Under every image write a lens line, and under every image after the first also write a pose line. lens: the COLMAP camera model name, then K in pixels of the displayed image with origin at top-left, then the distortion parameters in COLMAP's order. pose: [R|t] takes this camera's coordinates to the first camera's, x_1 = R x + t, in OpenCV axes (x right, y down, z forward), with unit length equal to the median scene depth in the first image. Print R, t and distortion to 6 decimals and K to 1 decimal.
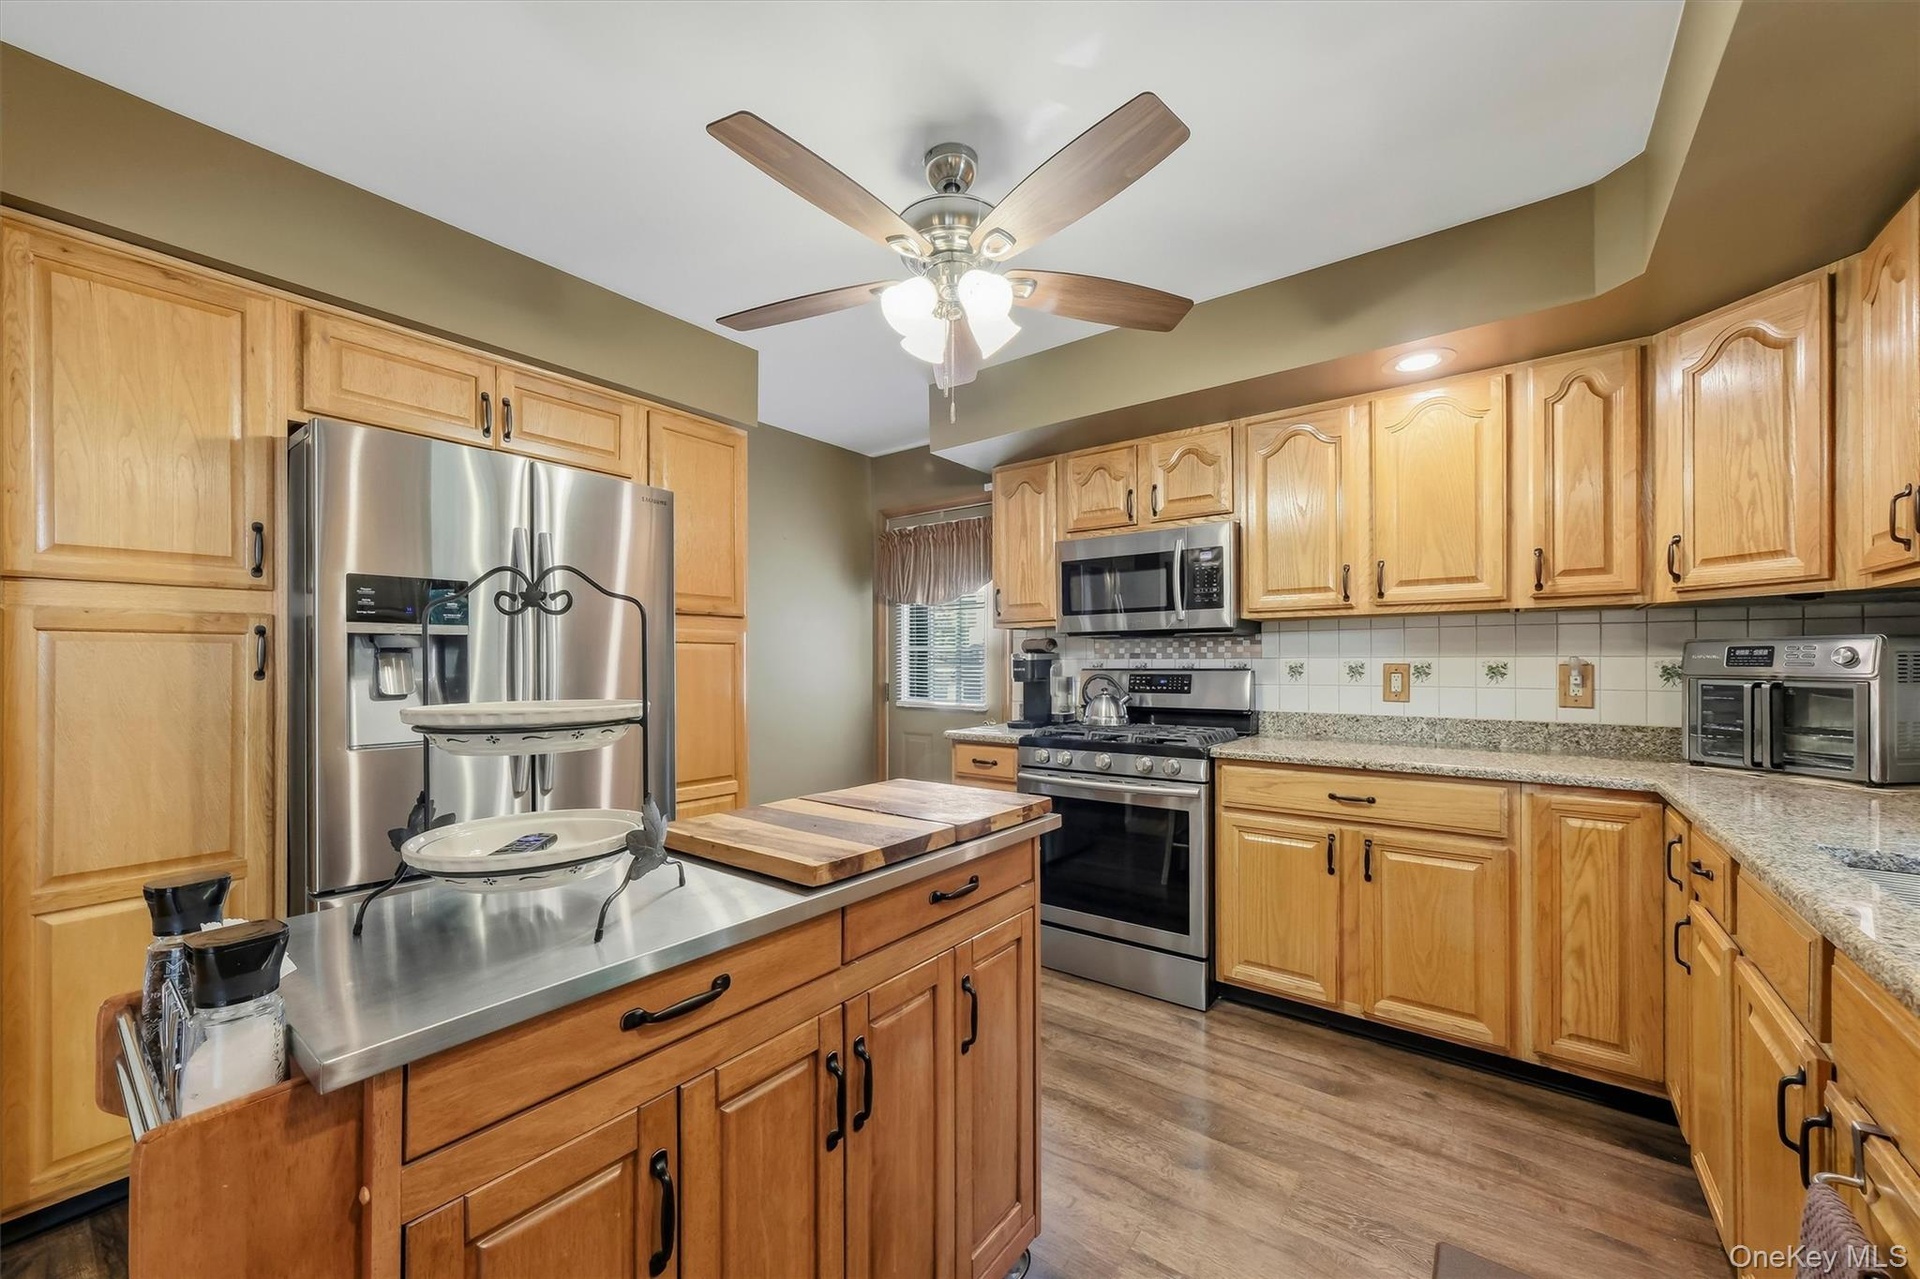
lens RADIAL K [[730.2, 0, 951.4], [0, 730.2, 656.6], [0, 0, 1]] dist [-0.002119, -0.000297]
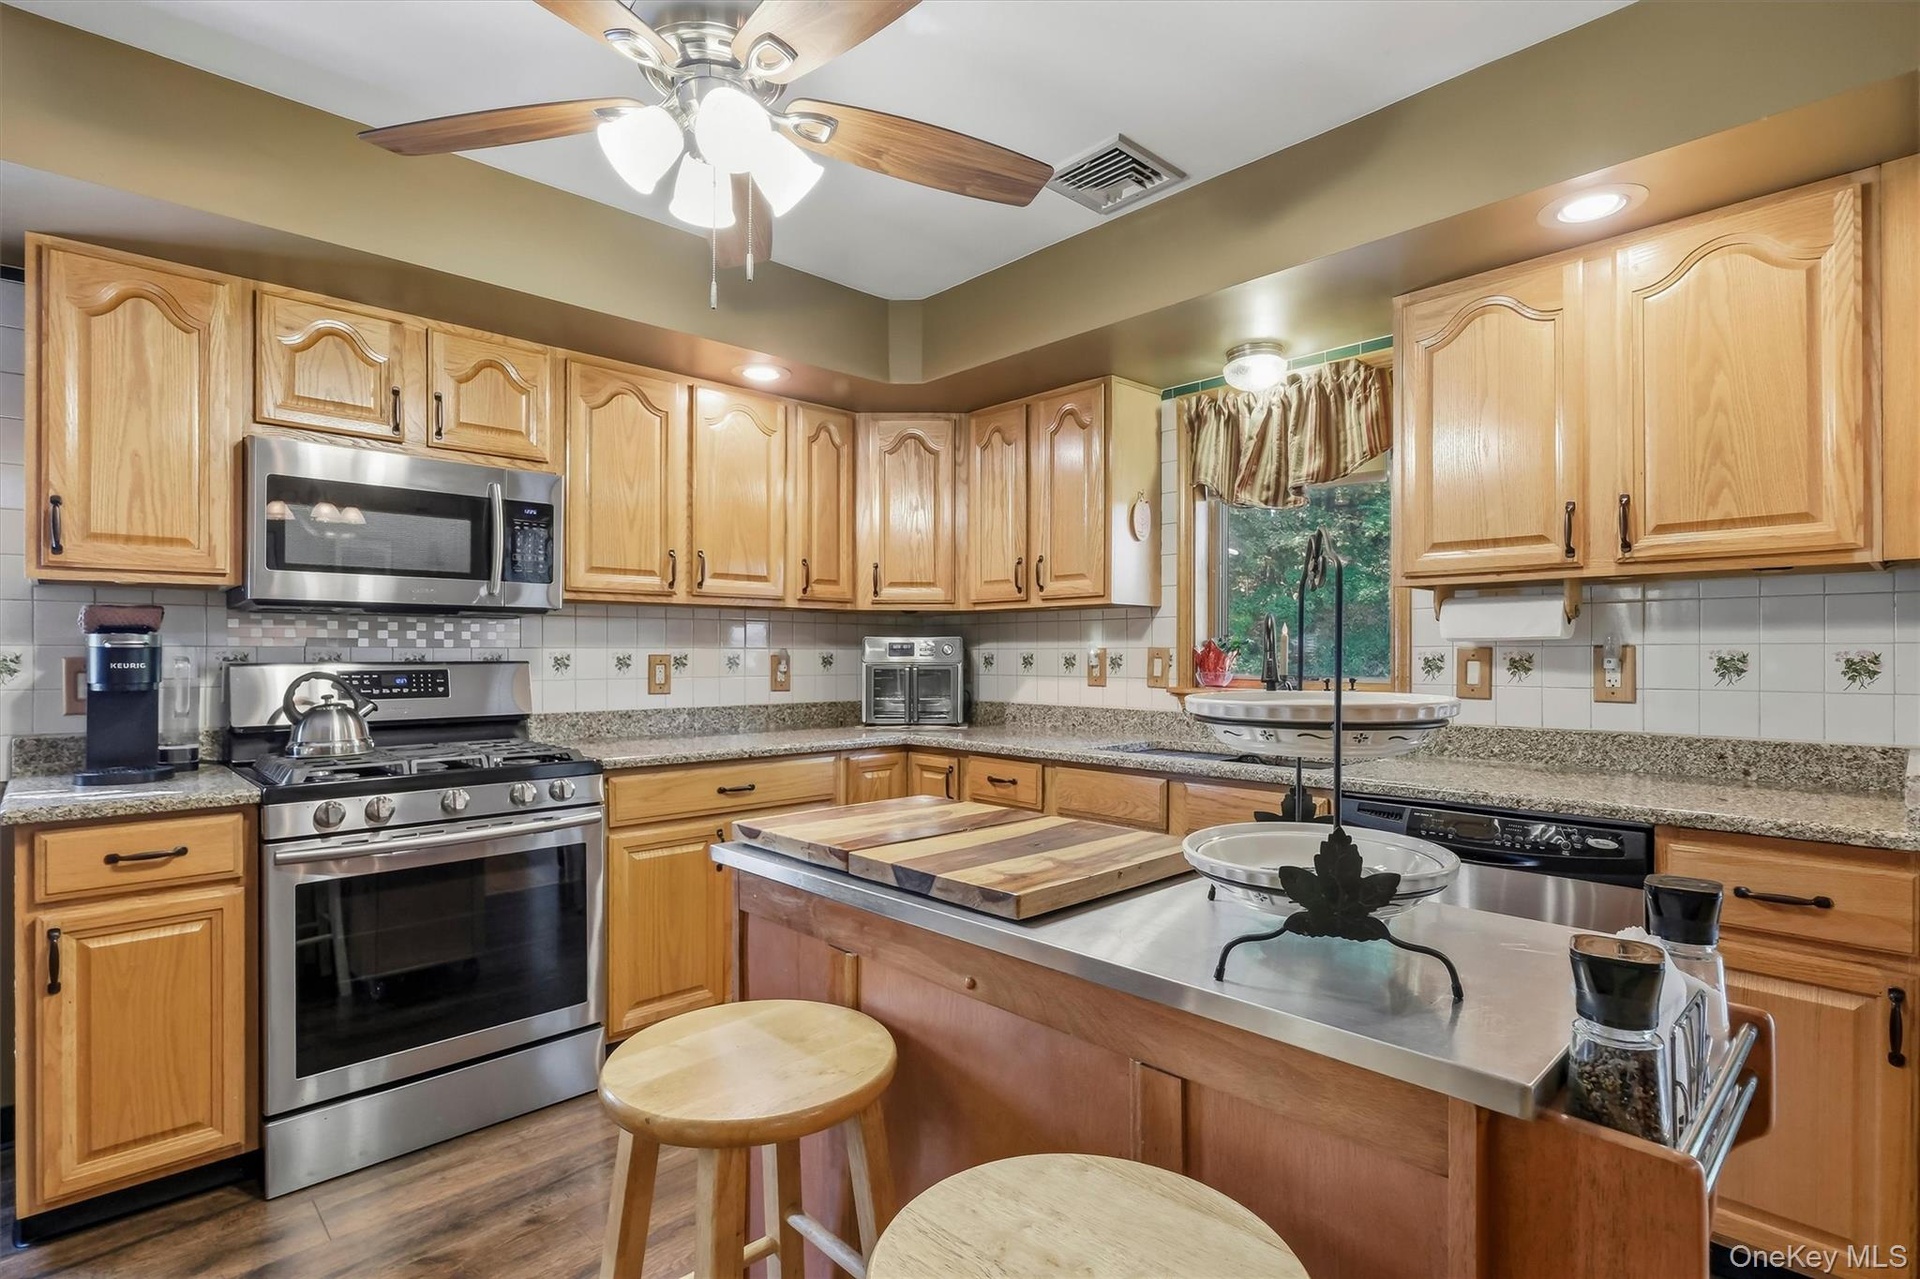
lens RADIAL K [[931.5, 0, 949.0], [0, 931.5, 646.5], [0, 0, 1]] dist [-0.007396, -0.000064]
pose [[0.152884, 0.010607, 0.988187, -0.580078], [-0.007390, 0.999927, -0.009590, 0.008100], [-0.988217, -0.005837, 0.152951, 0.449113]]
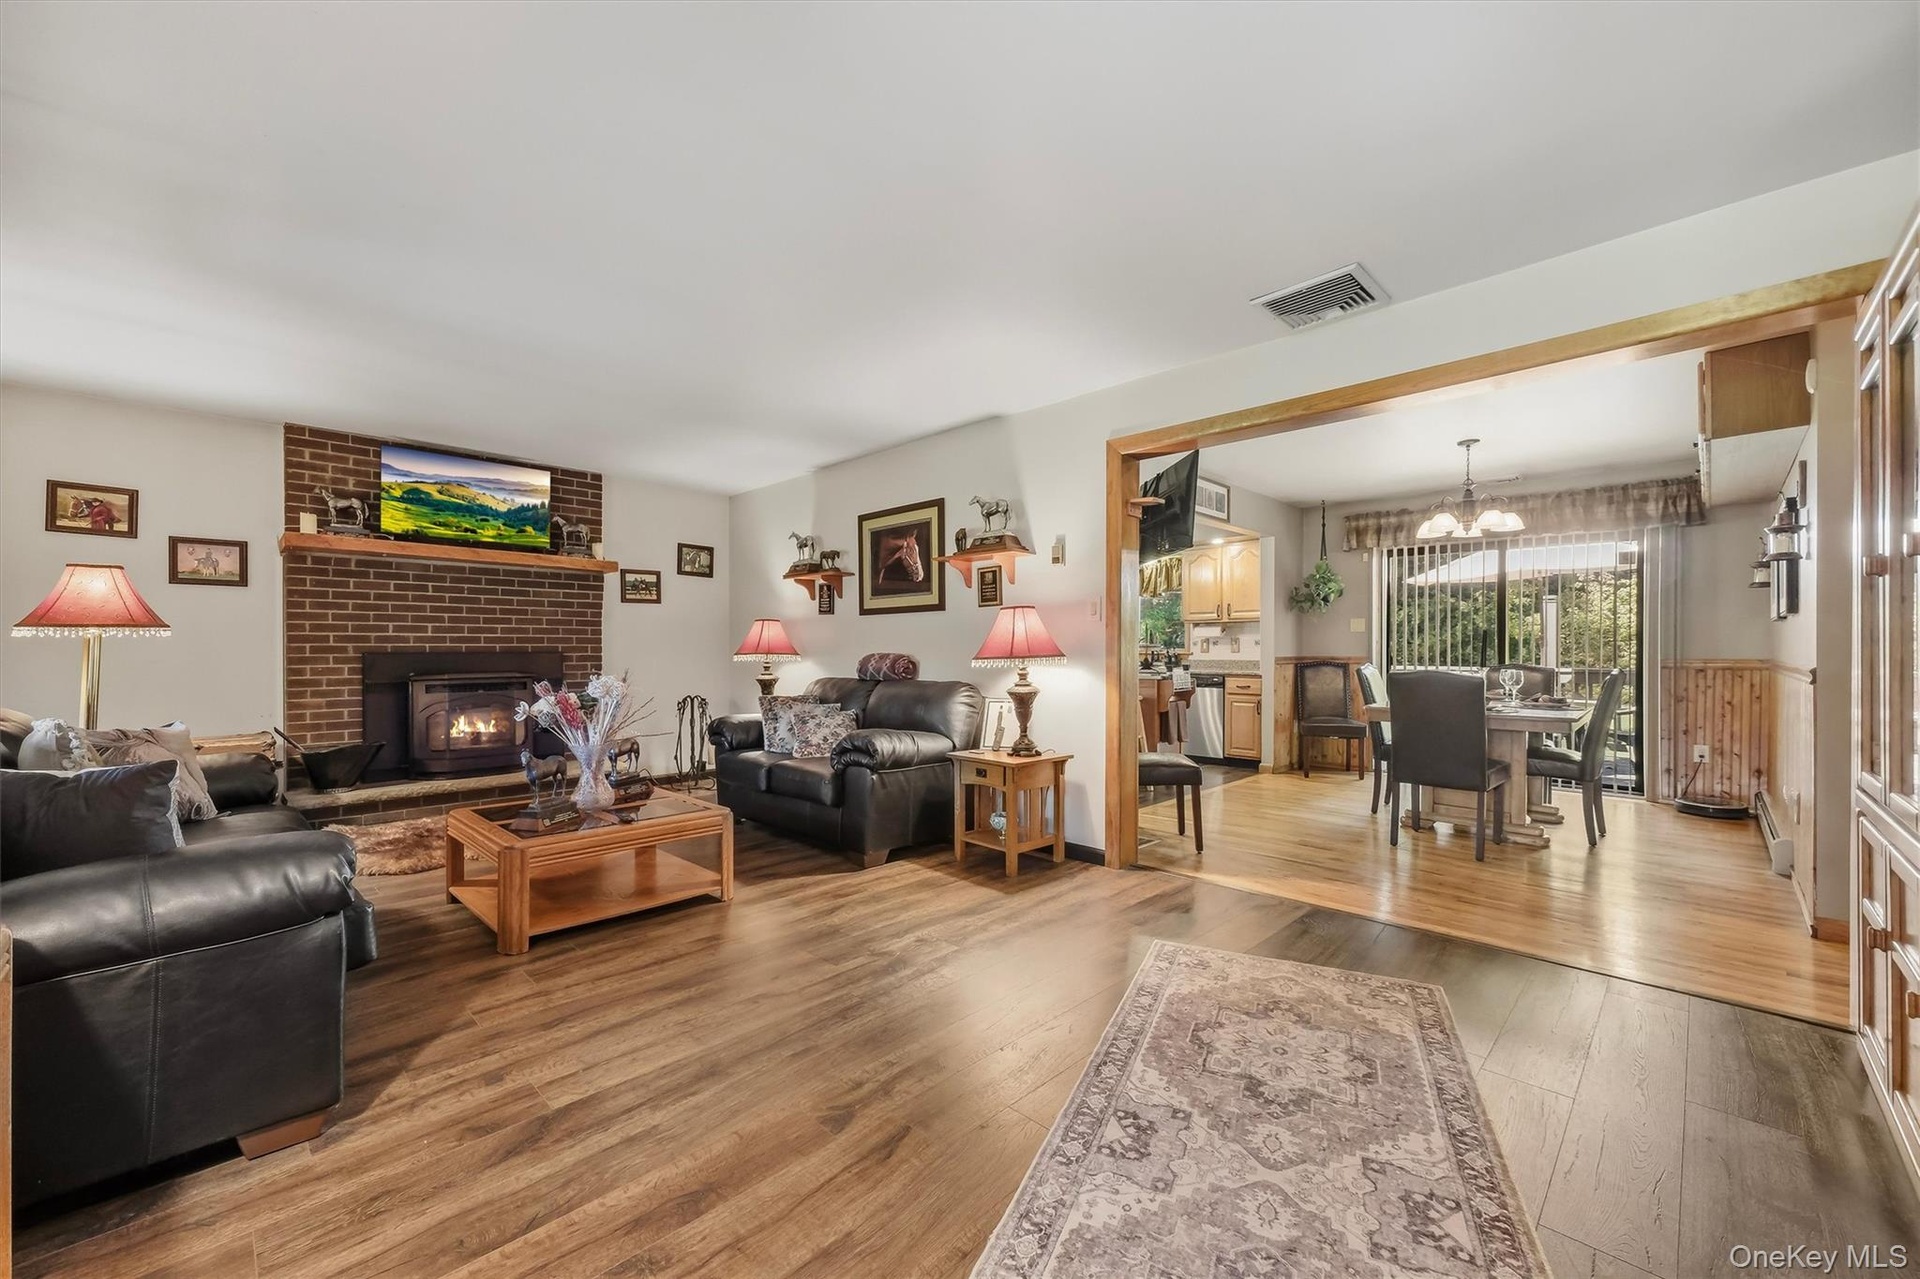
lens RADIAL K [[730.2, 0, 964.6], [0, 730.2, 647.7], [0, 0, 1]] dist [-0.002119, -0.000297]
pose [[0.148469, 0.003768, 0.988910, -2.512863], [-0.004264, 0.999986, -0.003170, 0.041645], [-0.988908, -0.003746, 0.148483, 0.557453]]
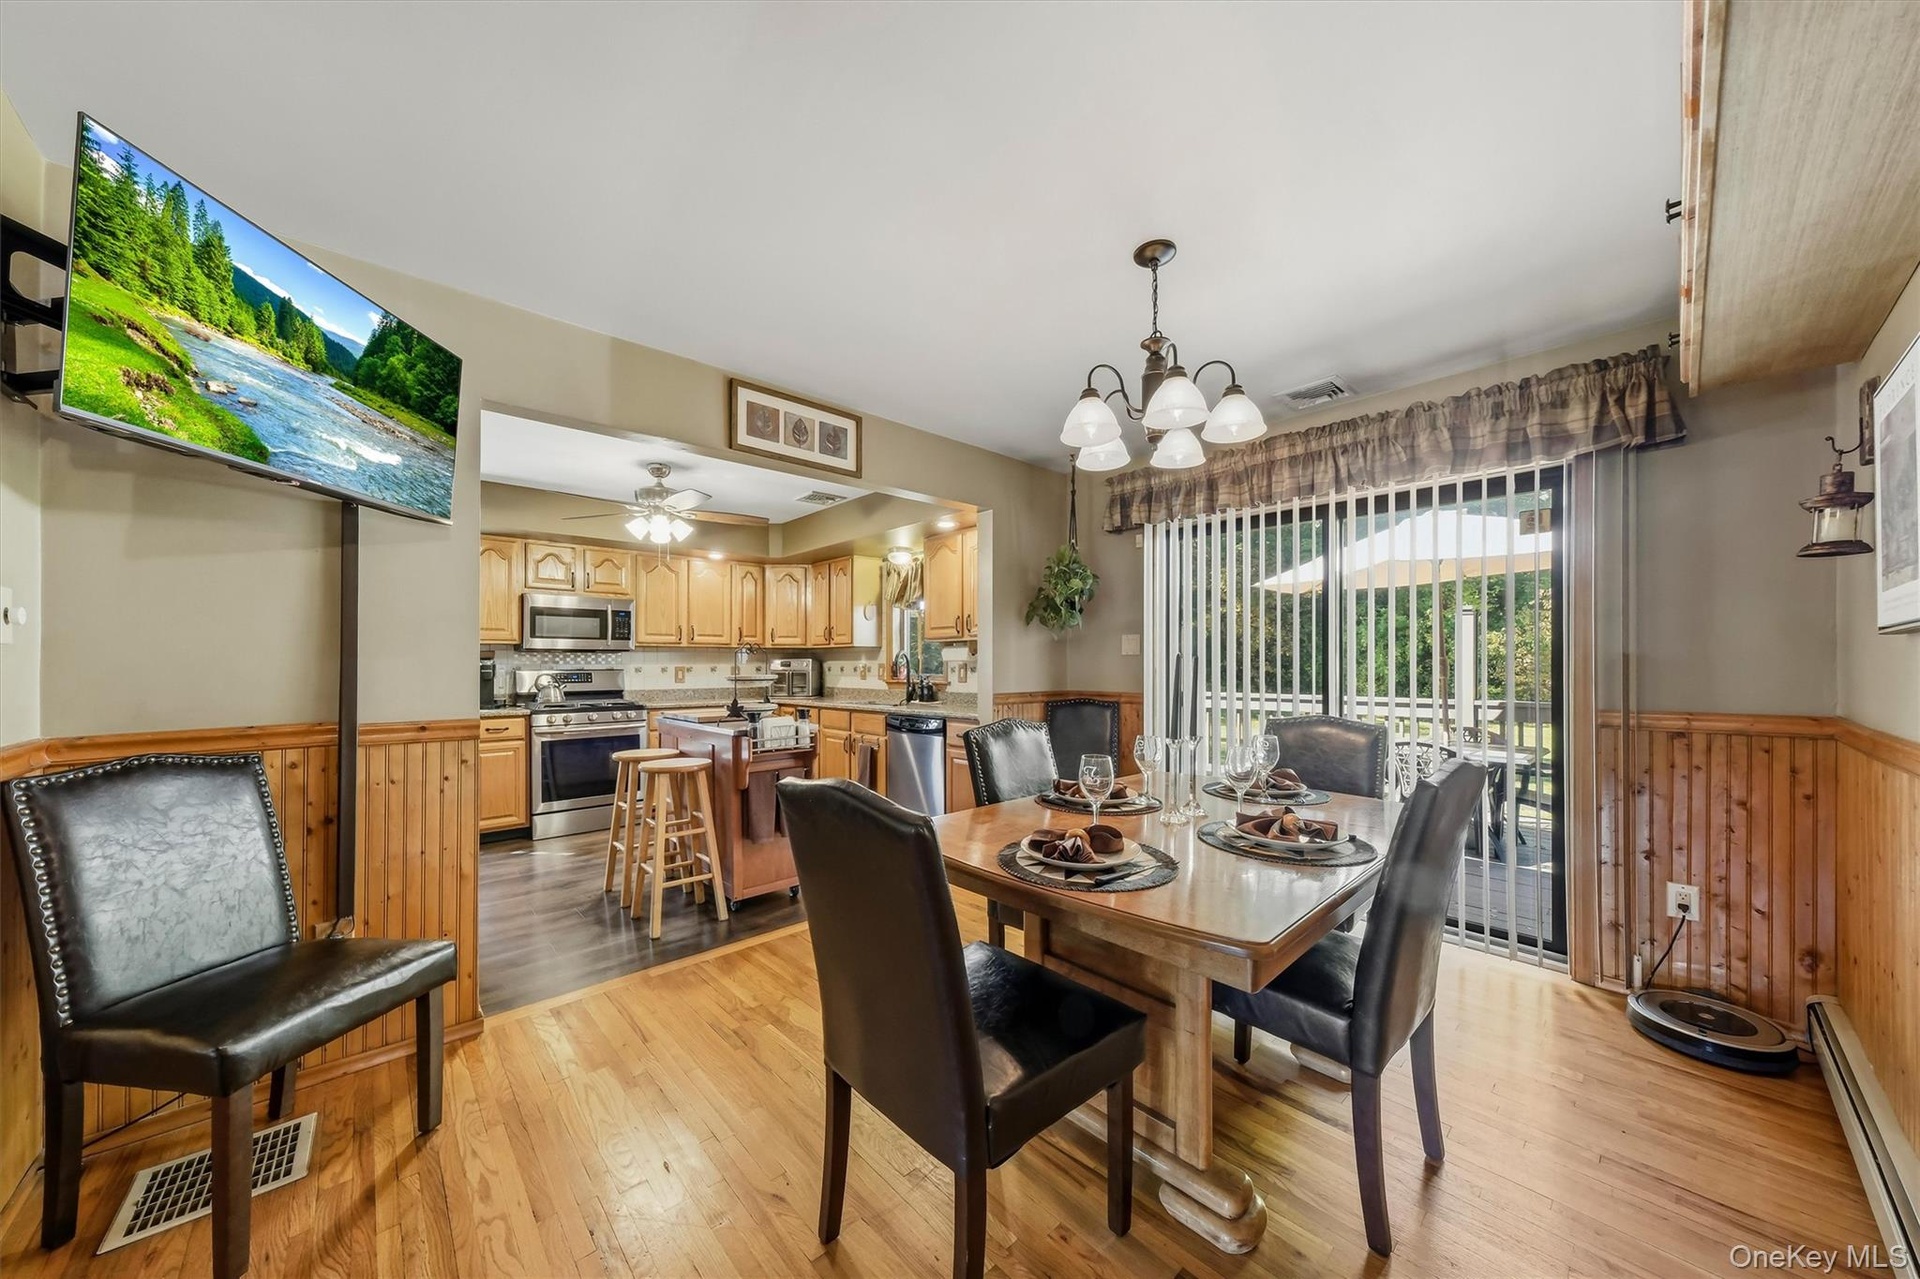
lens RADIAL K [[664.7, 0, 943.3], [0, 664.7, 656.8], [0, 0, 1]] dist [0.002660, 0.000356]
pose [[0.185111, 0.014402, 0.982612, -1.416537], [-0.004910, 0.999894, -0.013730, 0.002876], [-0.982705, -0.002283, 0.185162, -0.252263]]
